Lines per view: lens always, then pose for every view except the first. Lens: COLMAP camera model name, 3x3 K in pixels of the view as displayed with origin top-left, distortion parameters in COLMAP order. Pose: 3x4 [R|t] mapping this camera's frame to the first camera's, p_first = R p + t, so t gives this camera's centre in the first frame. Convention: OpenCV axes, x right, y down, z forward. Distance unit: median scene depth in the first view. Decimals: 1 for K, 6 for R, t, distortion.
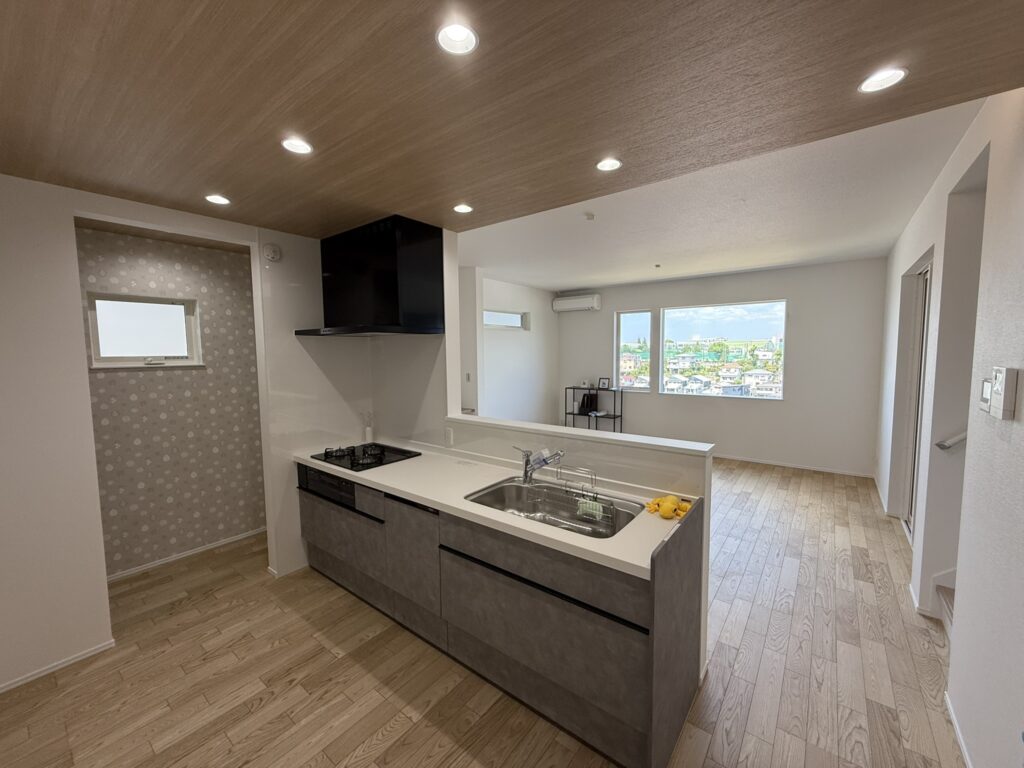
lens RADIAL K [[408.0, 0, 512.0], [0, 408.0, 384.0], [0, 0, 1]] dist [0.000185, 0.000005]
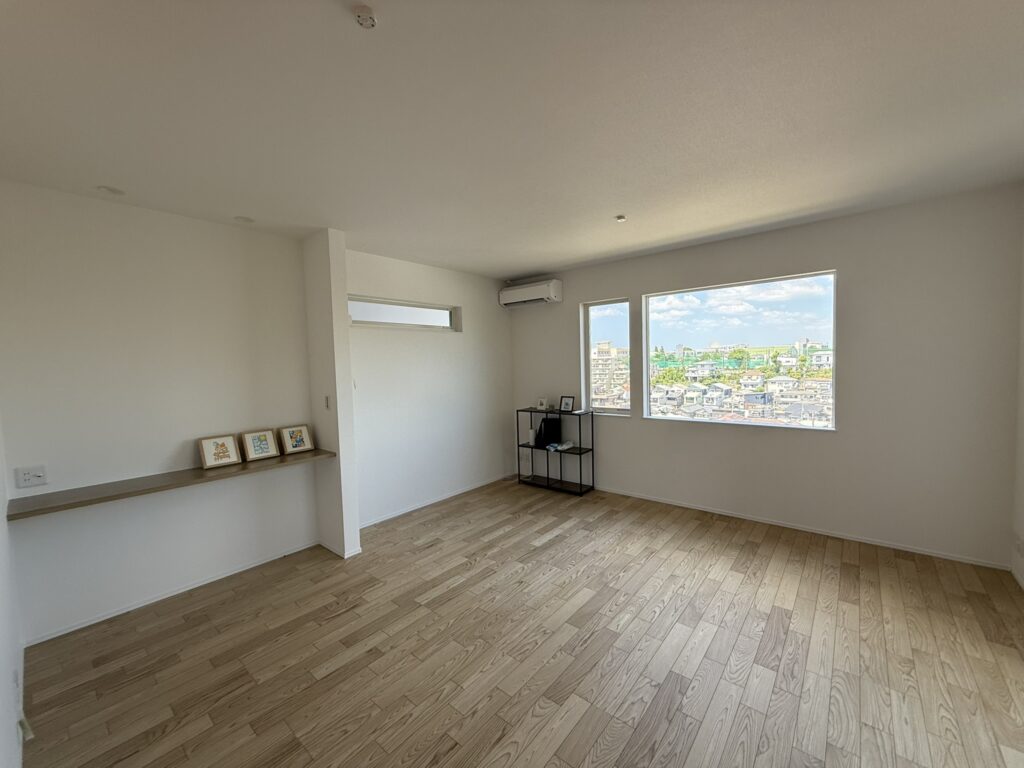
lens RADIAL K [[408.0, 0, 512.0], [0, 408.0, 384.0], [0, 0, 1]] dist [0.000185, 0.000005]
pose [[0.999022, -0.016645, -0.040966, 0.154006], [0.015529, 0.999503, -0.027420, -0.017620], [0.041402, 0.026757, 0.998784, 0.276596]]
